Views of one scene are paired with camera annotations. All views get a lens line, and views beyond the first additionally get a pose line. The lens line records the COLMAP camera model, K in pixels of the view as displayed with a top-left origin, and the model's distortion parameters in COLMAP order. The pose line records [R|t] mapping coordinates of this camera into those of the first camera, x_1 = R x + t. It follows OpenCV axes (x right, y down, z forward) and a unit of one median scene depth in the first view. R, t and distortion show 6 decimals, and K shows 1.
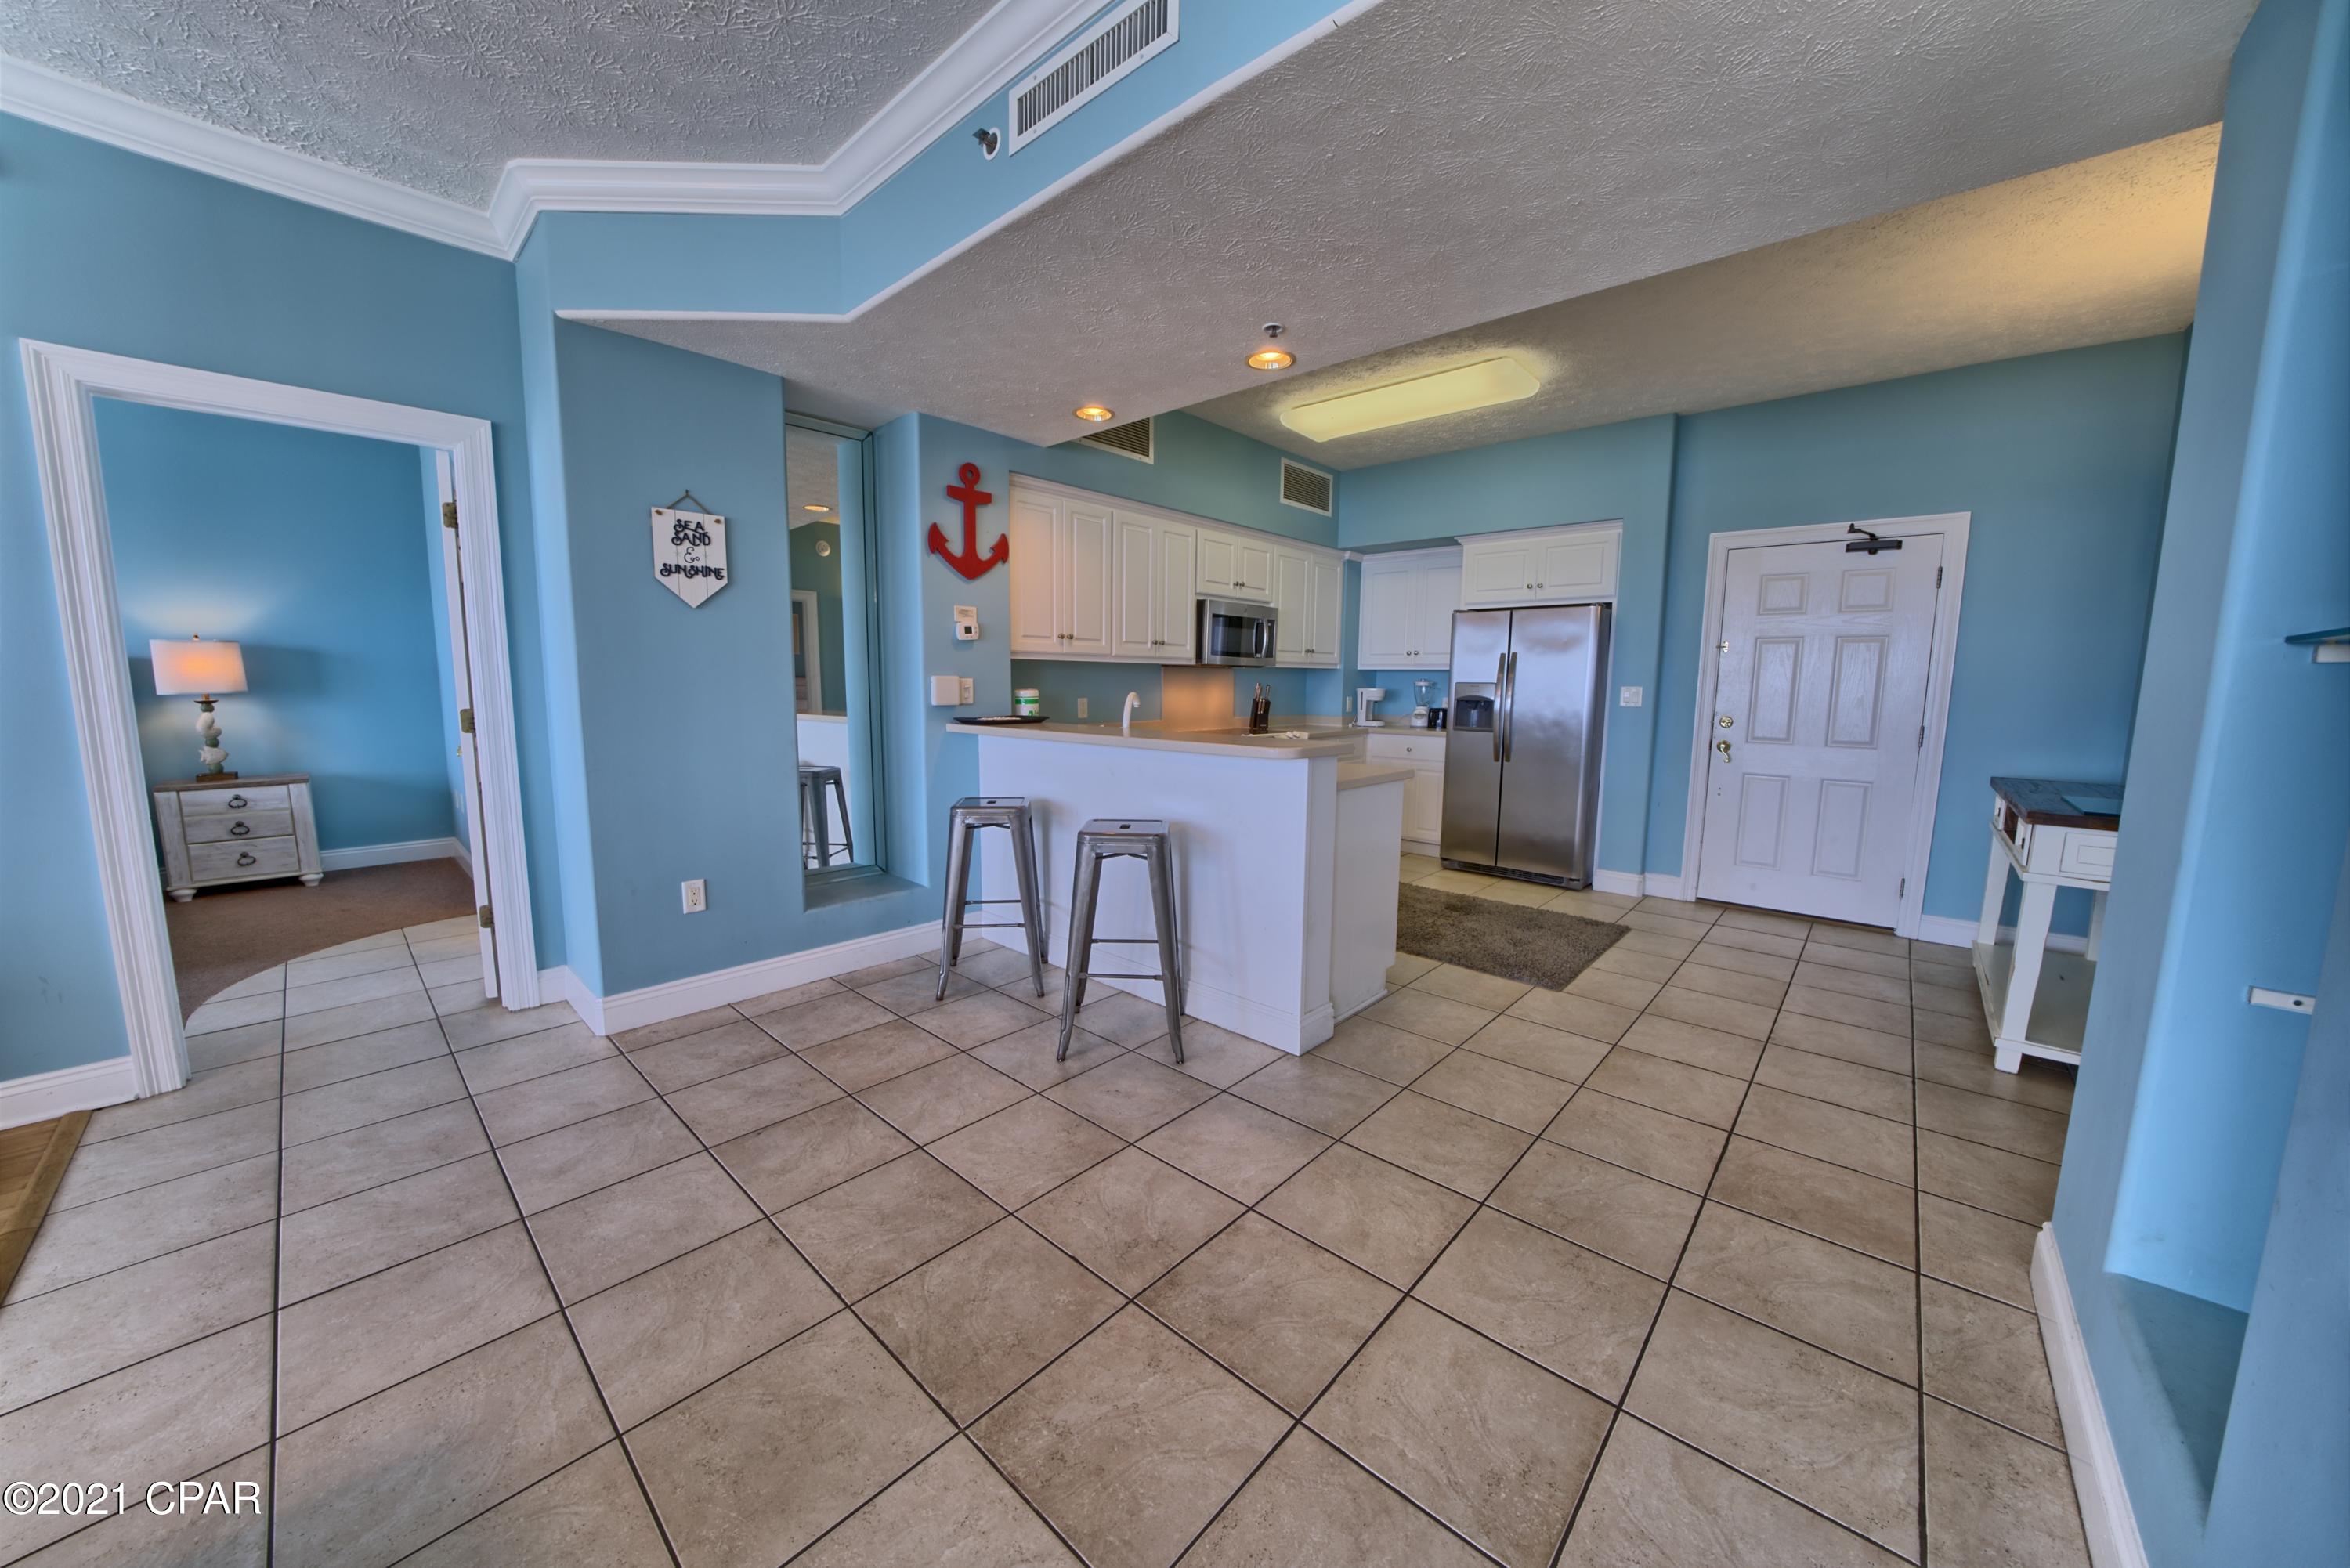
lens RADIAL K [[814.6, 0, 1169.7], [0, 814.6, 786.3], [0, 0, 1]] dist [-0.027009, 0.003503]
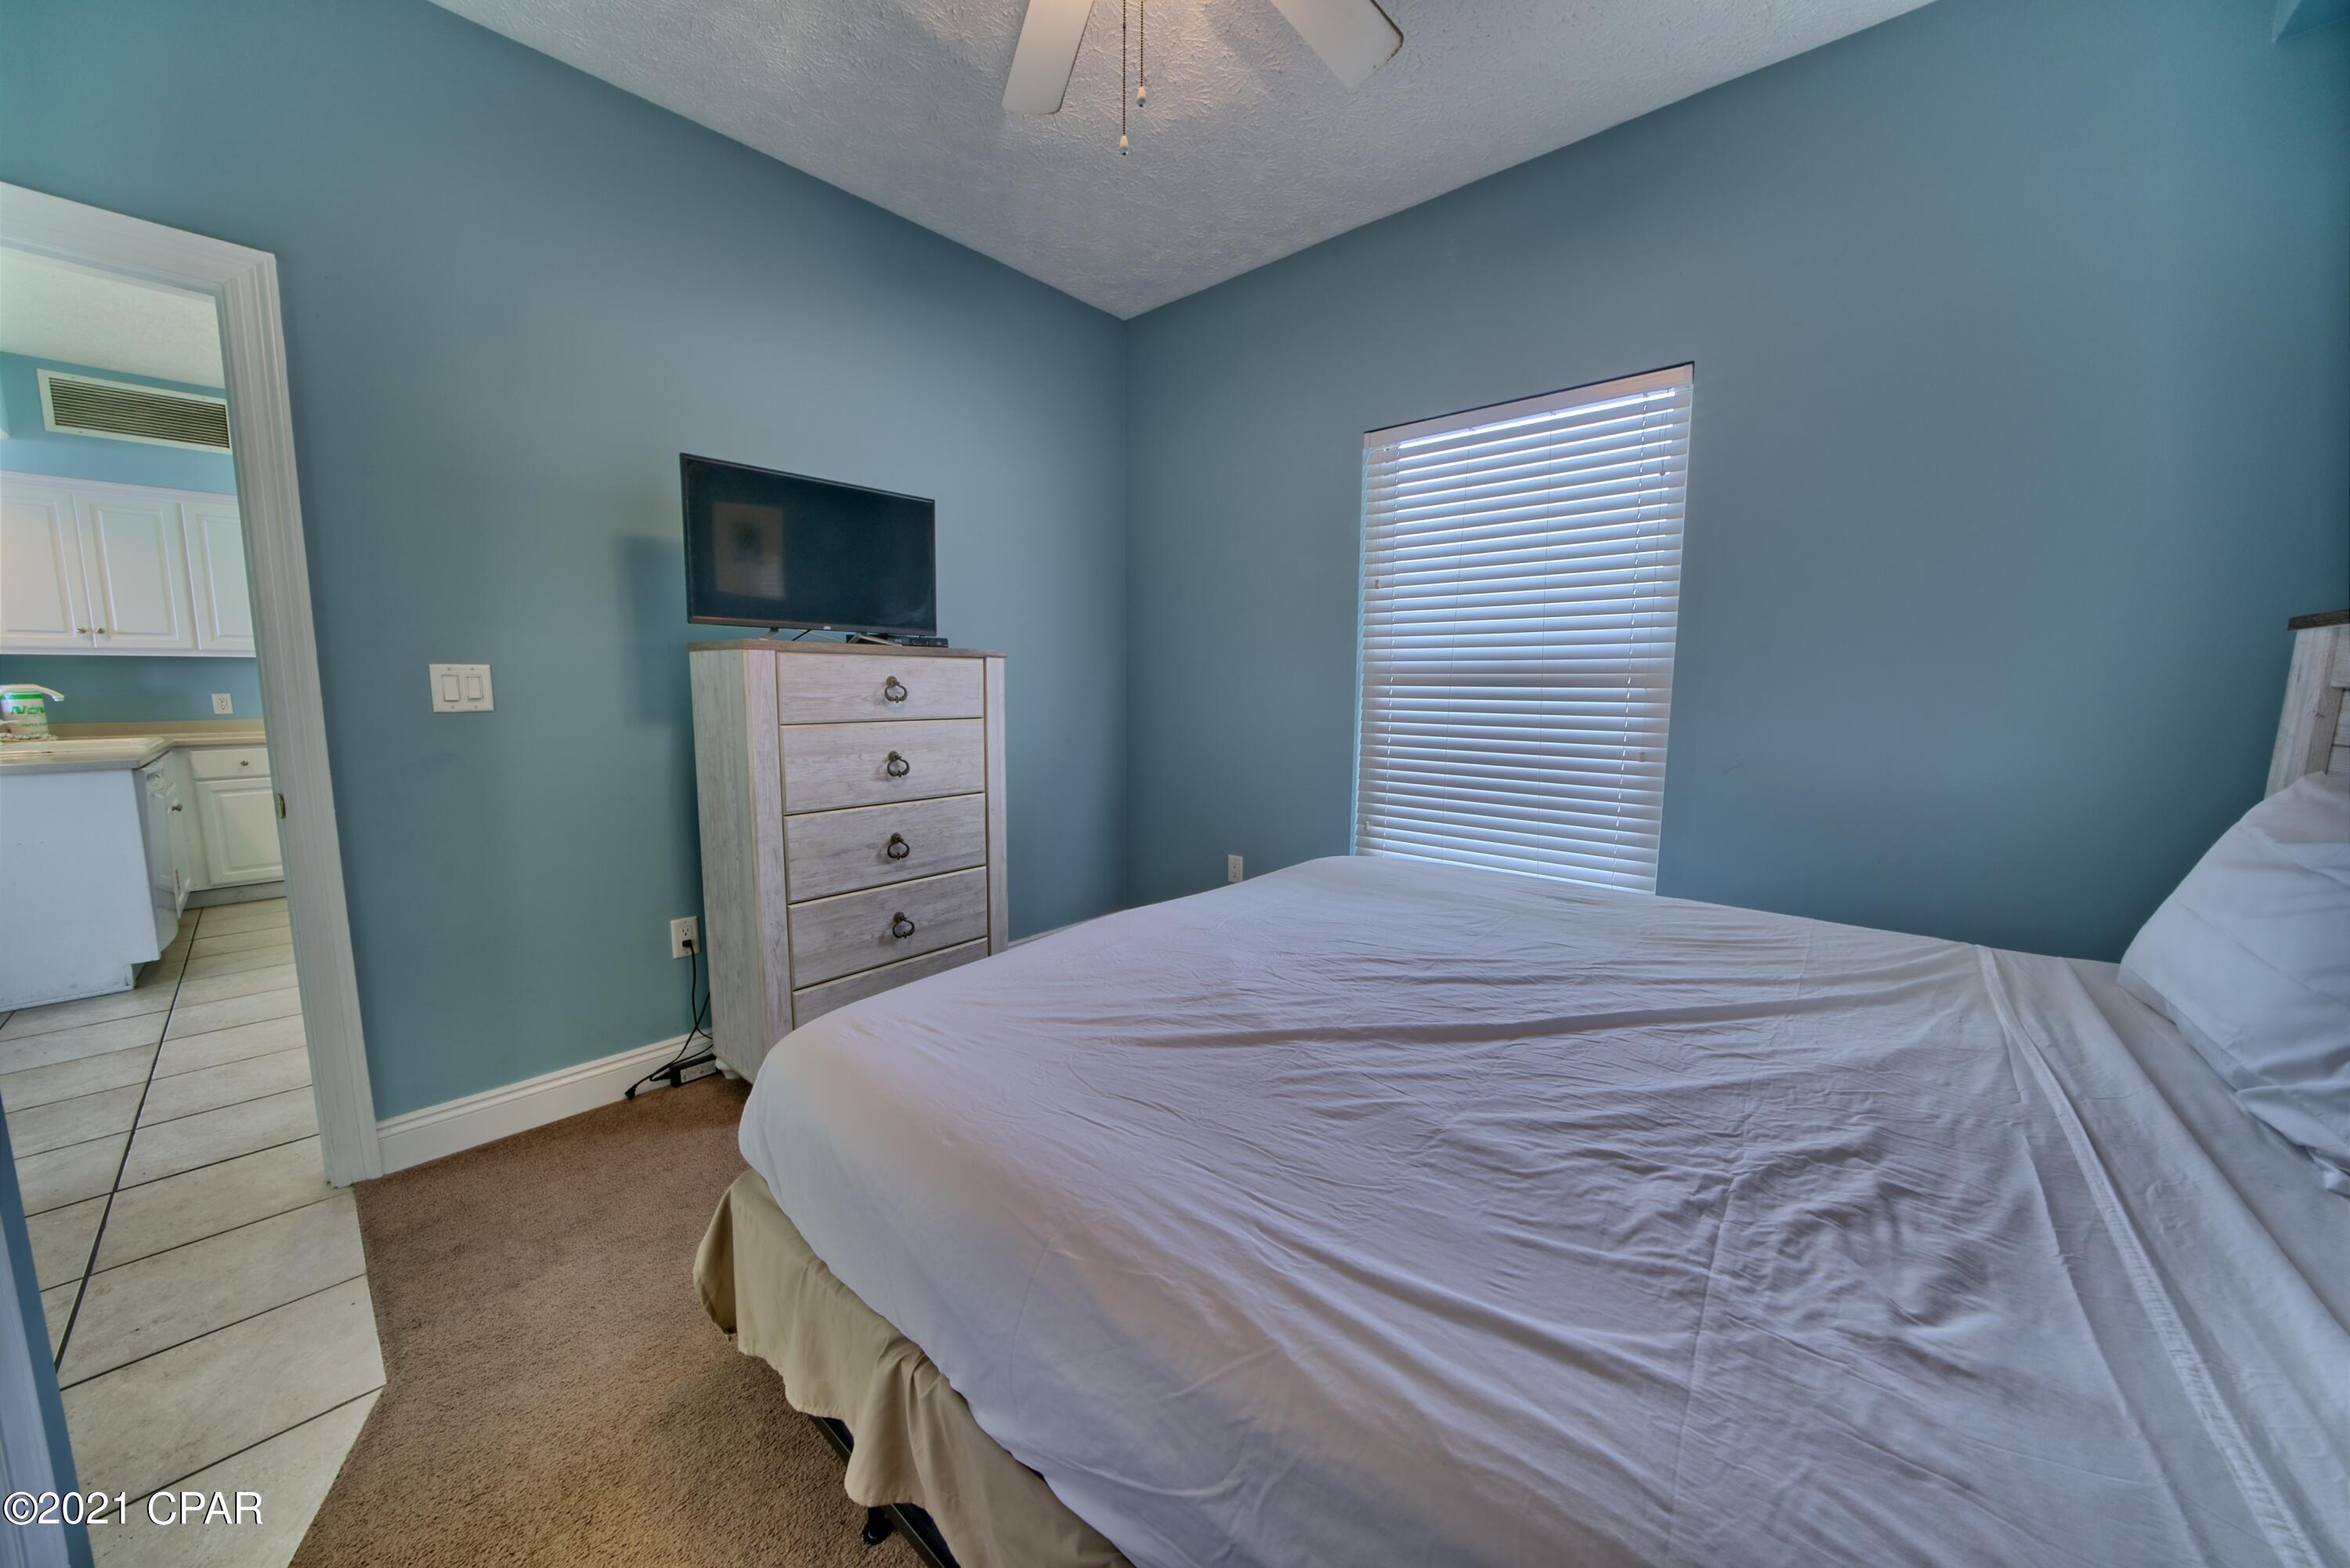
lens RADIAL K [[814.6, 0, 1176.9], [0, 814.6, 784.5], [0, 0, 1]] dist [-0.027009, 0.003503]
pose [[0.999917, -0.008883, 0.009285, 1.178180], [0.008937, 0.999943, -0.005786, 0.020060], [-0.009233, 0.005869, 0.999940, 0.034881]]
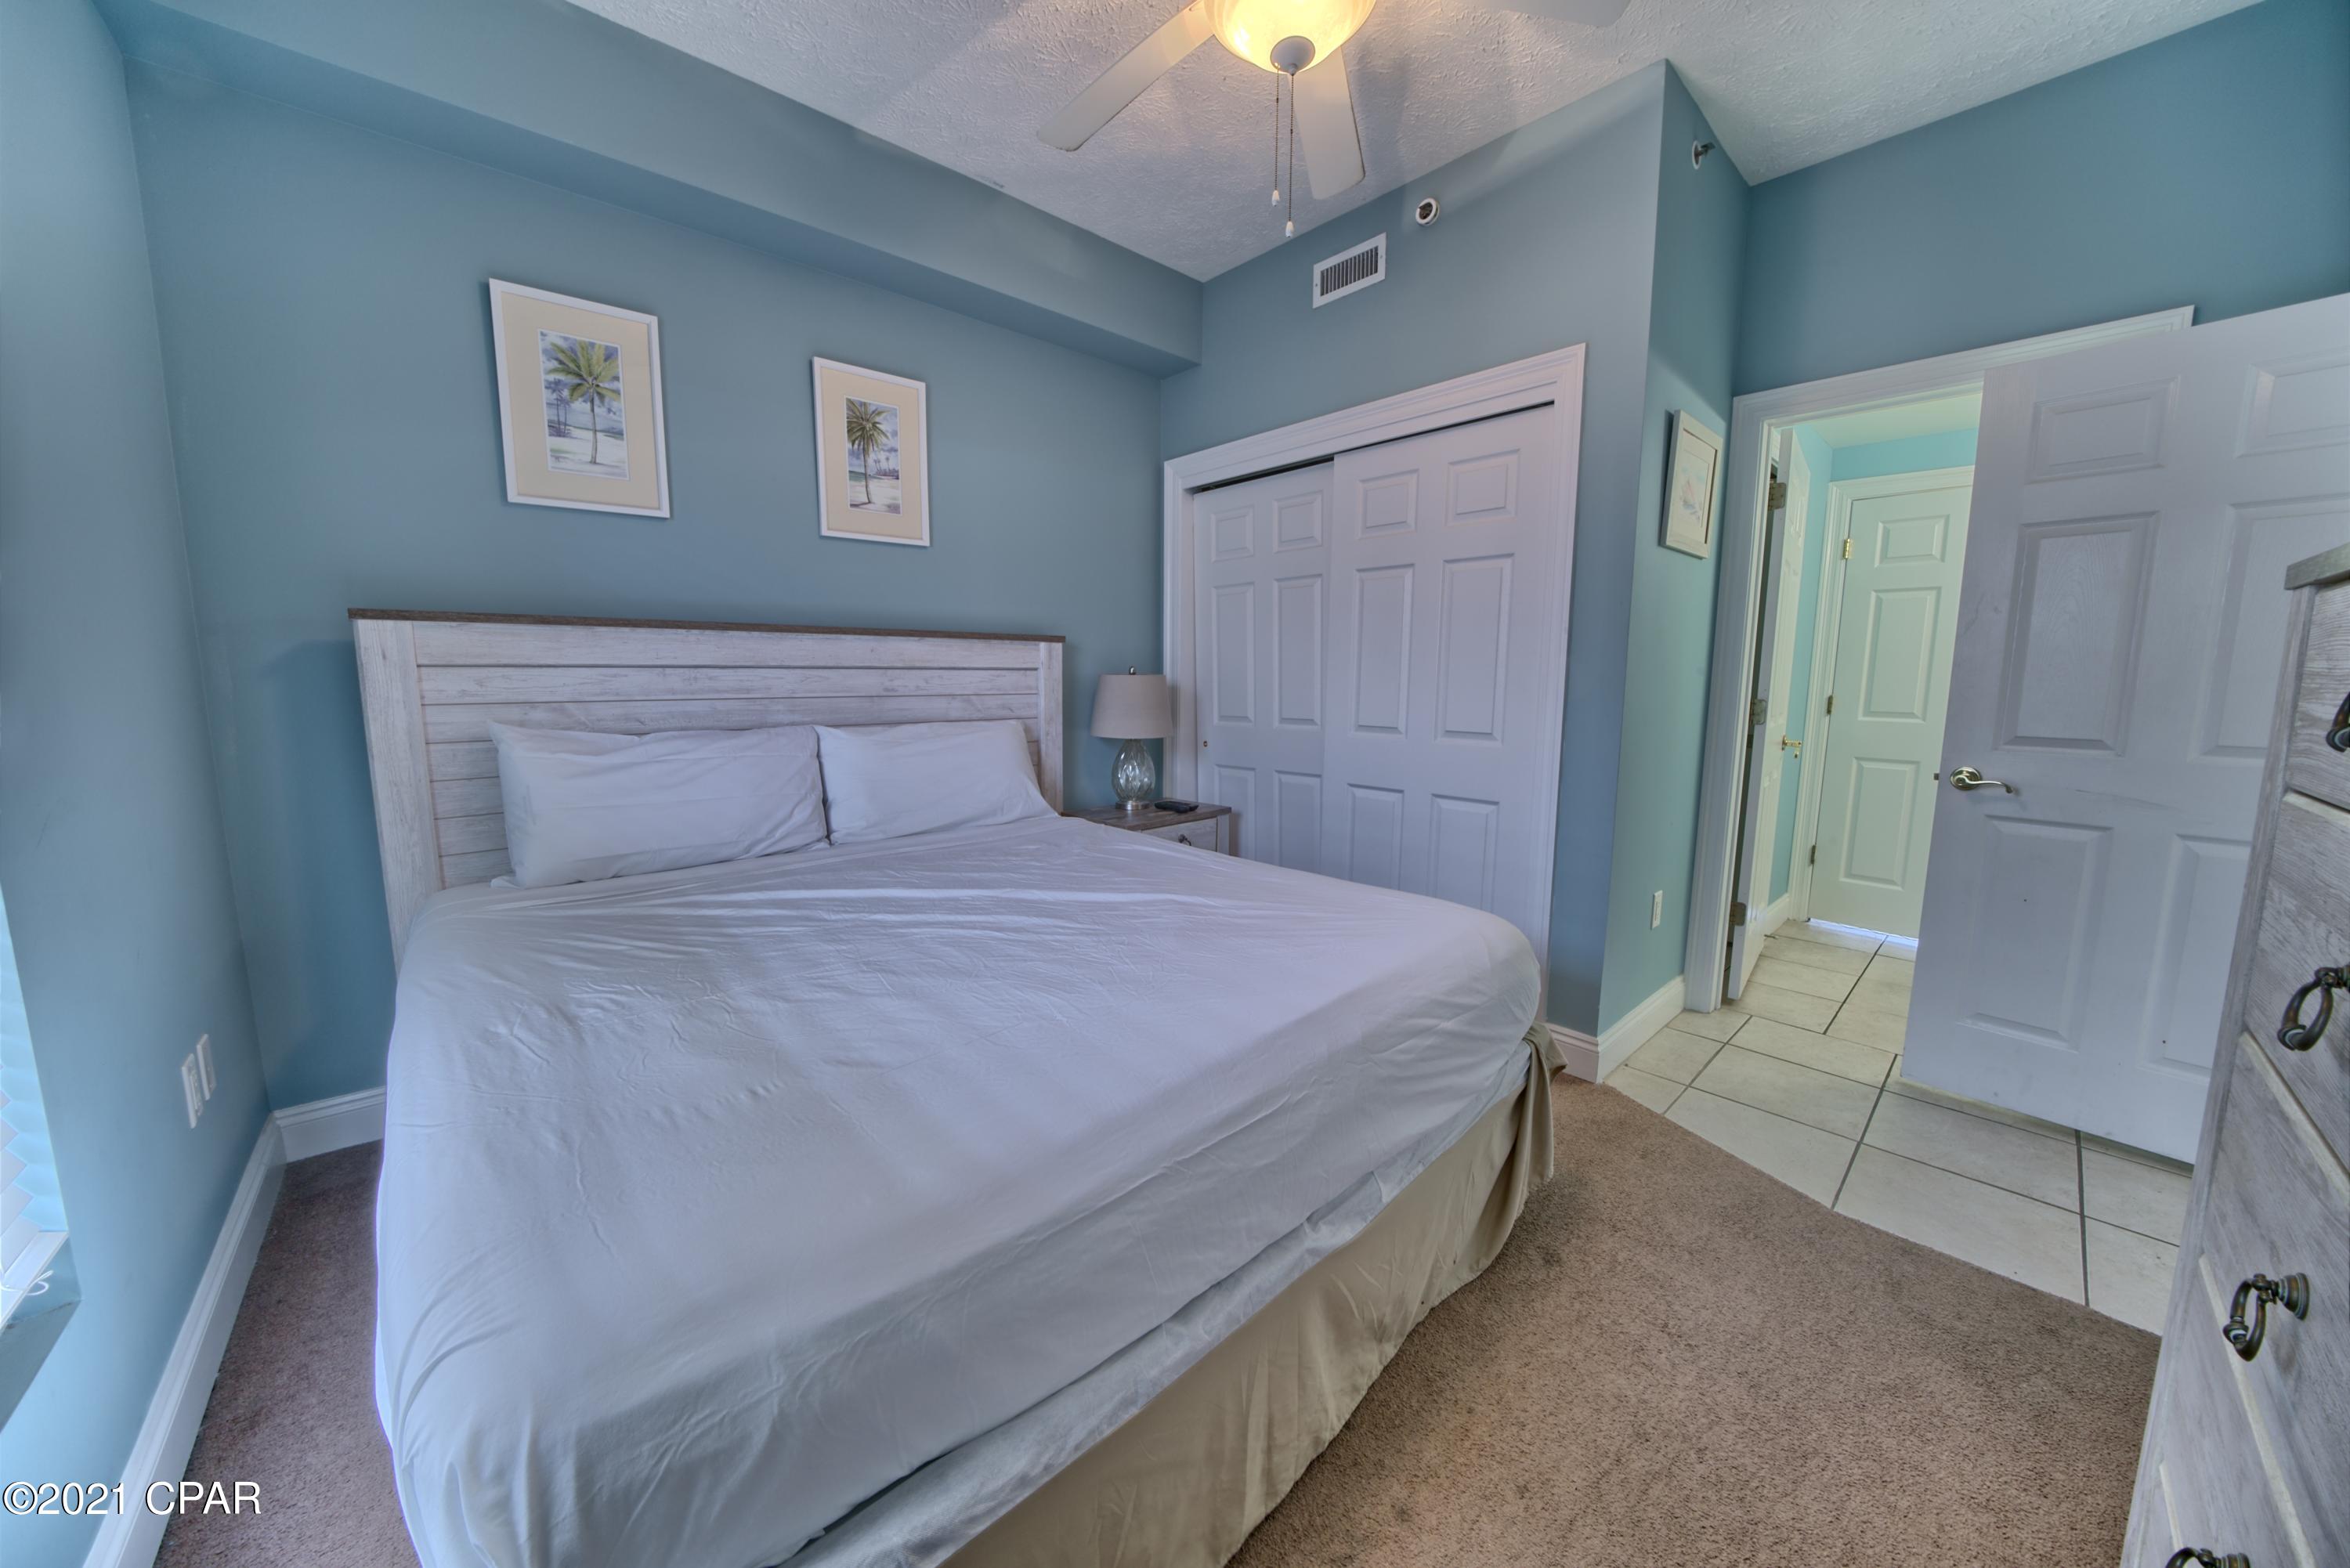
lens RADIAL K [[814.6, 0, 1170.7], [0, 814.6, 778.9], [0, 0, 1]] dist [-0.027009, 0.003503]
pose [[-0.994834, -0.028666, 0.097385, 1.174753], [-0.003034, 0.967270, 0.253731, -0.069610], [-0.101471, 0.252125, -0.962360, 0.750653]]
